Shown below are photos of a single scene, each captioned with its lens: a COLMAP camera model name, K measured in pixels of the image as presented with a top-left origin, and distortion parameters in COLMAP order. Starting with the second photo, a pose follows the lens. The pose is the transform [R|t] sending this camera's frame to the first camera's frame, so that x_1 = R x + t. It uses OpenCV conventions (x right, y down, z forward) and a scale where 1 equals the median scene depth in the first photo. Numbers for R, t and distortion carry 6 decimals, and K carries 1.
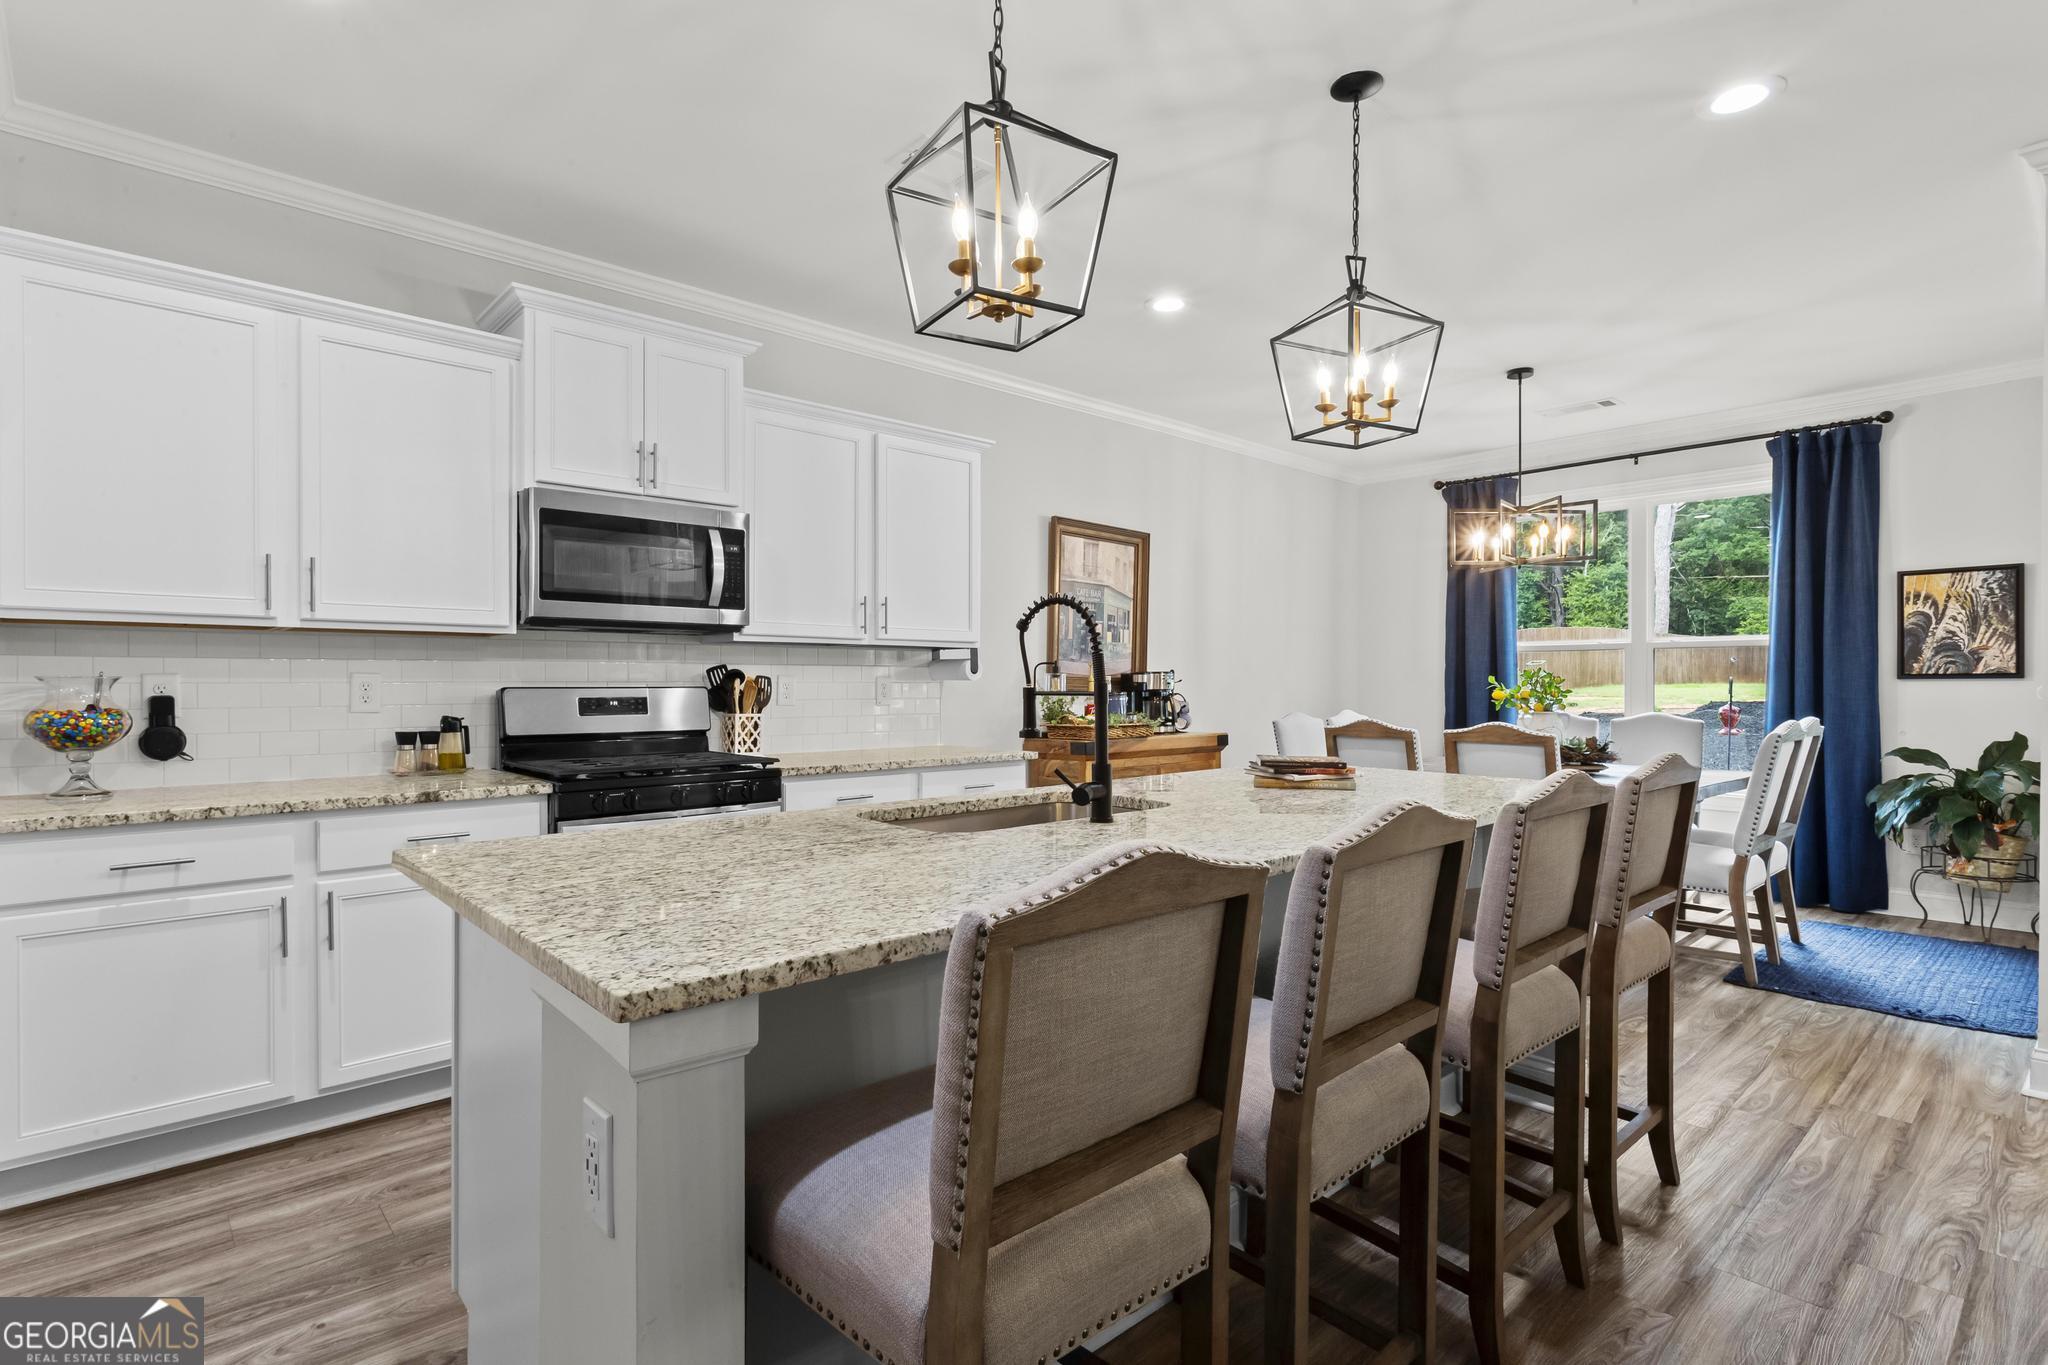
lens RADIAL K [[981.5, 0, 1004.3], [0, 981.5, 688.4], [0, 0, 1]] dist [0.000307, 0.002958]
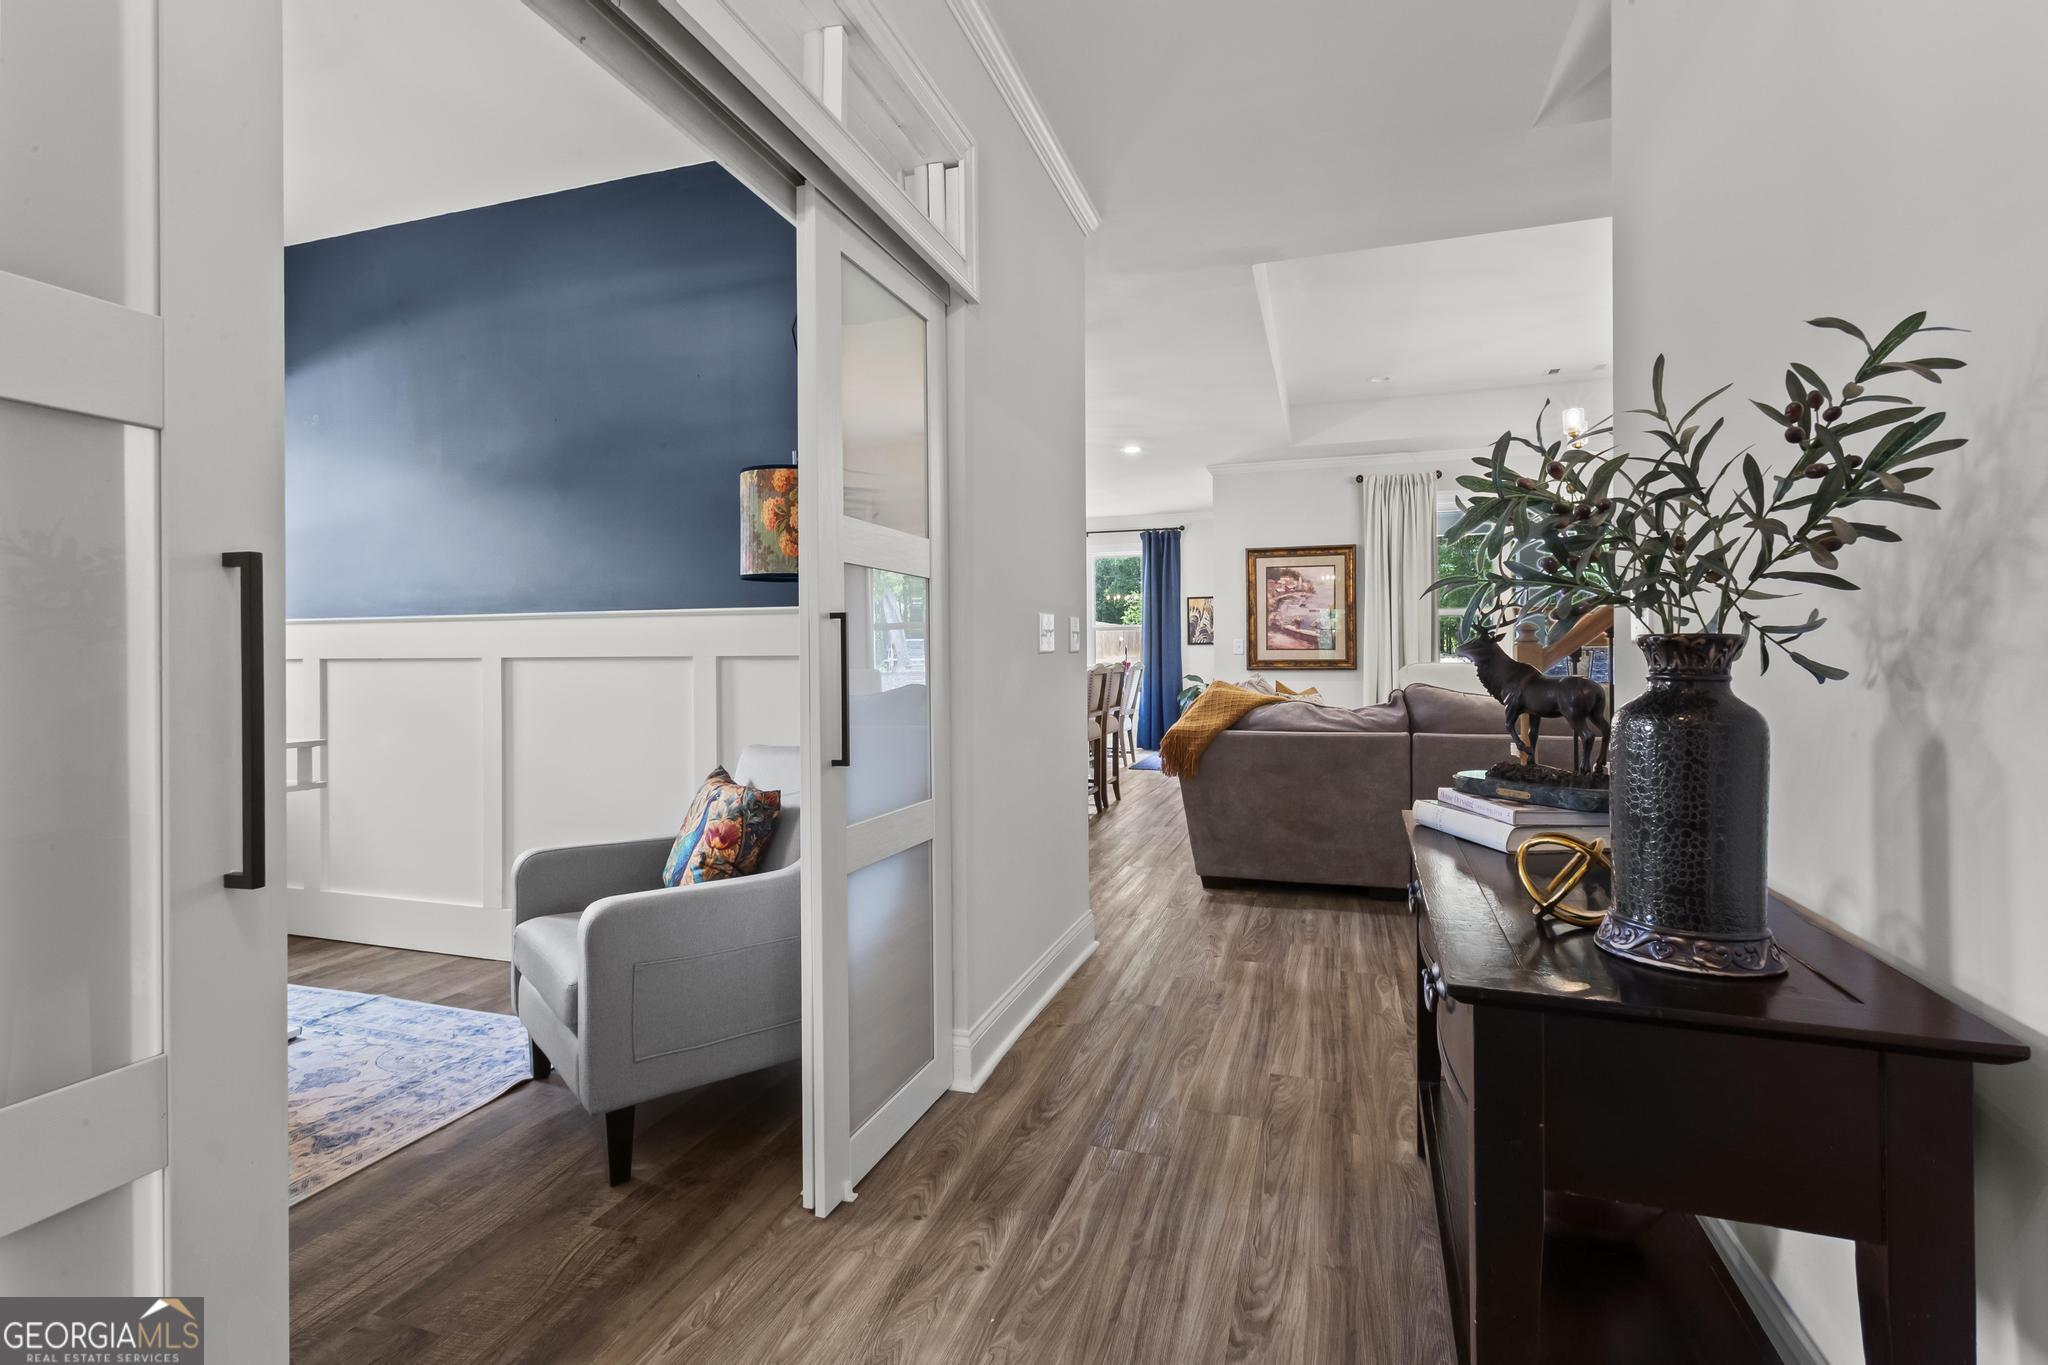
lens RADIAL K [[981.5, 0, 1031.8], [0, 981.5, 665.9], [0, 0, 1]] dist [0.000307, 0.002958]
pose [[0.853675, -0.010248, 0.520705, -0.687636], [0.011348, 0.999935, 0.001076, 0.038507], [-0.520682, 0.004990, 0.853736, -0.889476]]
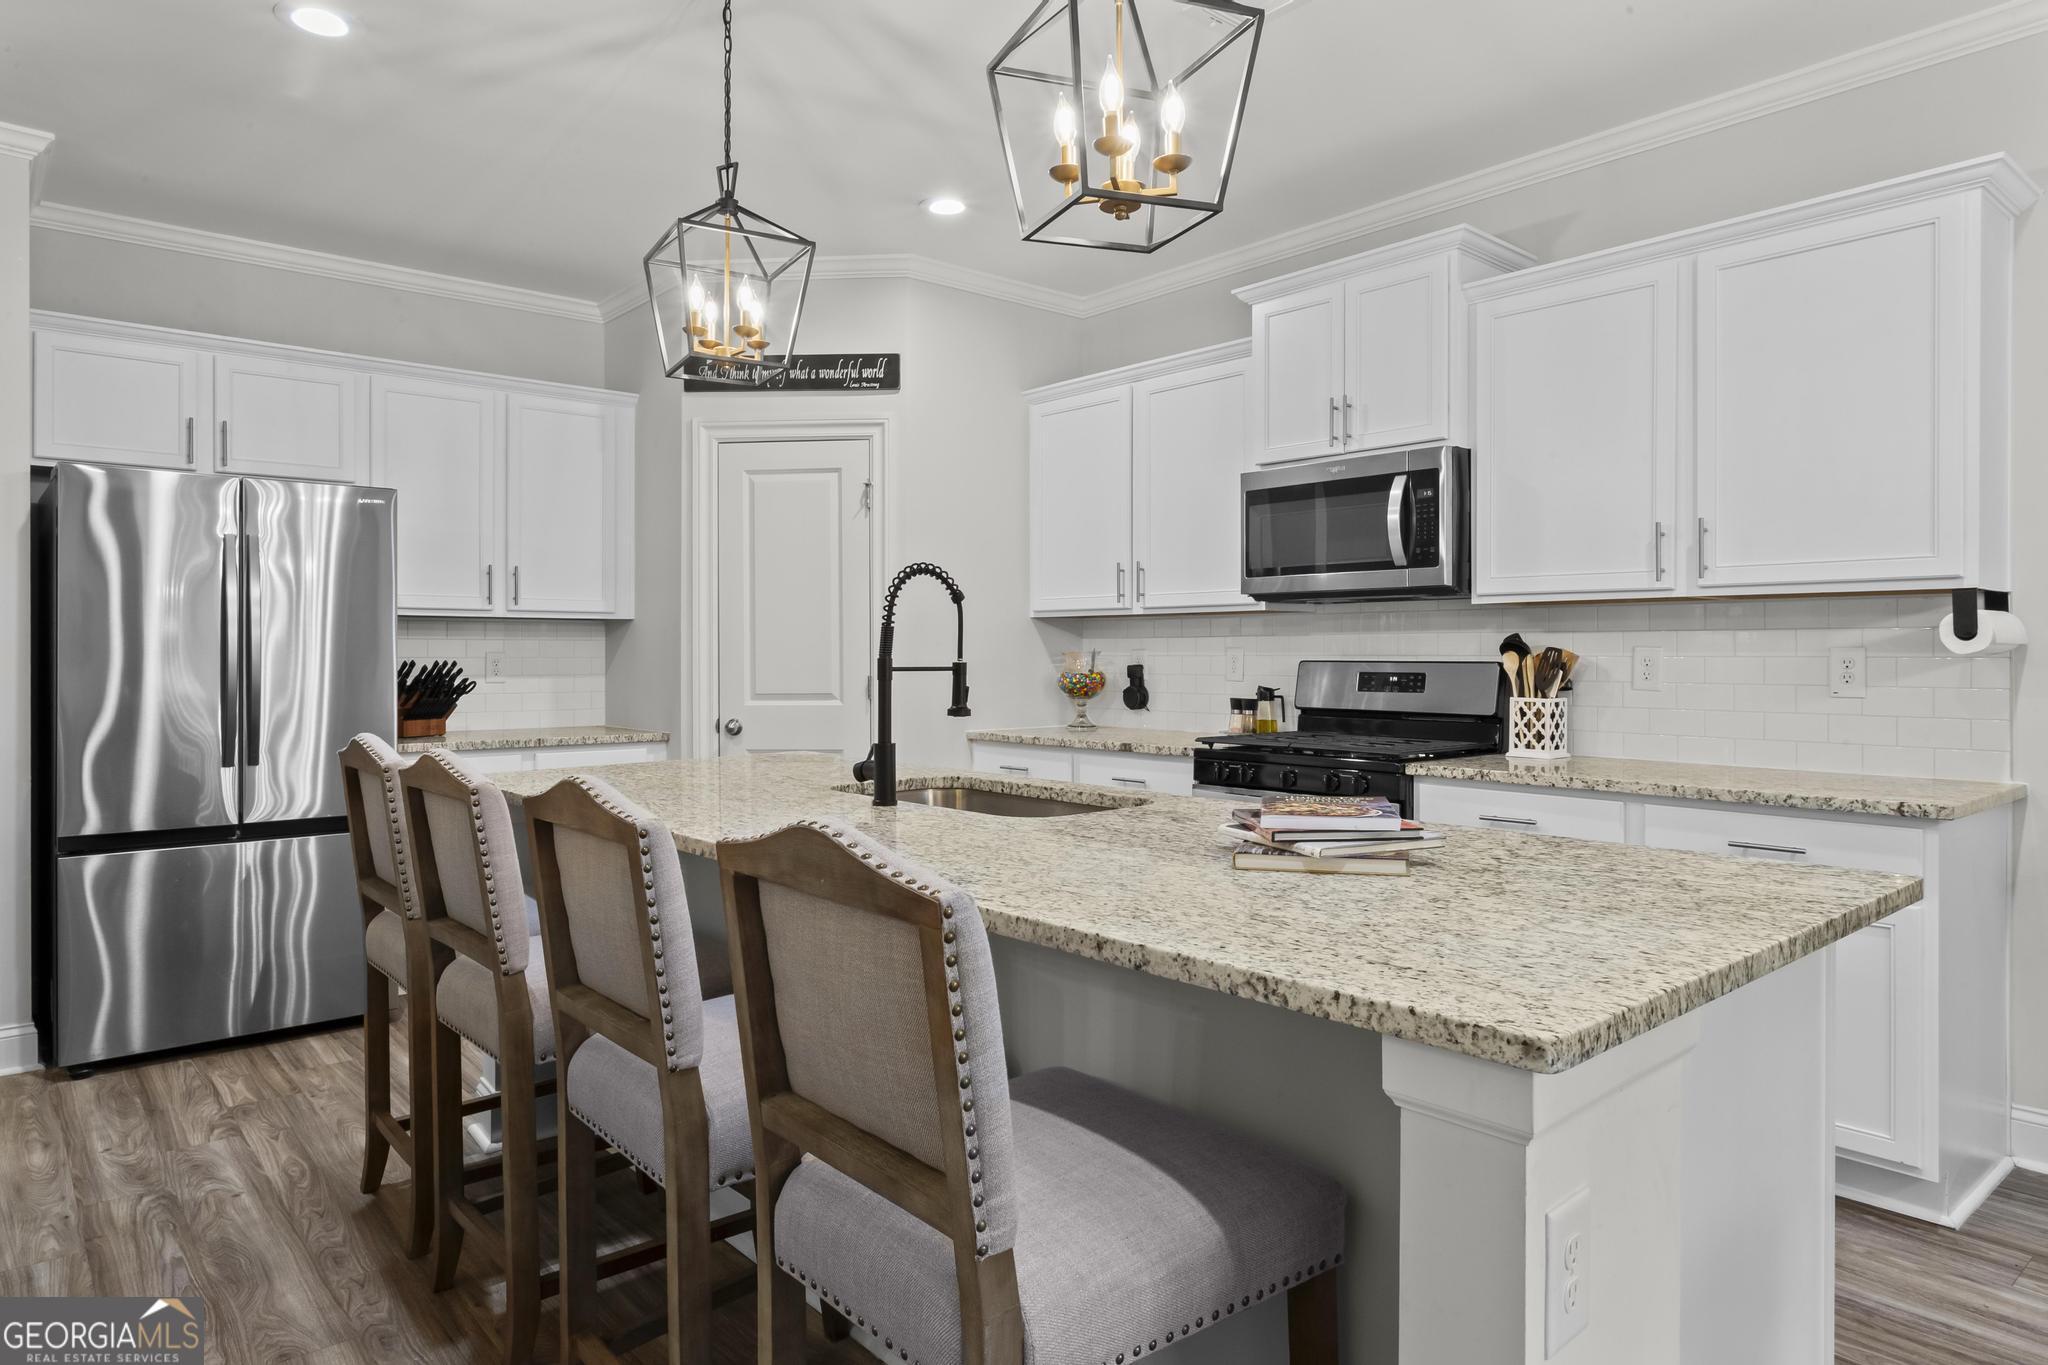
lens RADIAL K [[1223.0, 0, 1001.1], [0, 1223.0, 655.3], [0, 0, 1]] dist [-0.026842, 0.003101]
pose [[-0.026184, -0.000546, -0.999657, 0.651145], [-0.007857, 0.999969, -0.000341, -0.003123], [0.999626, 0.007846, -0.026188, 0.588839]]
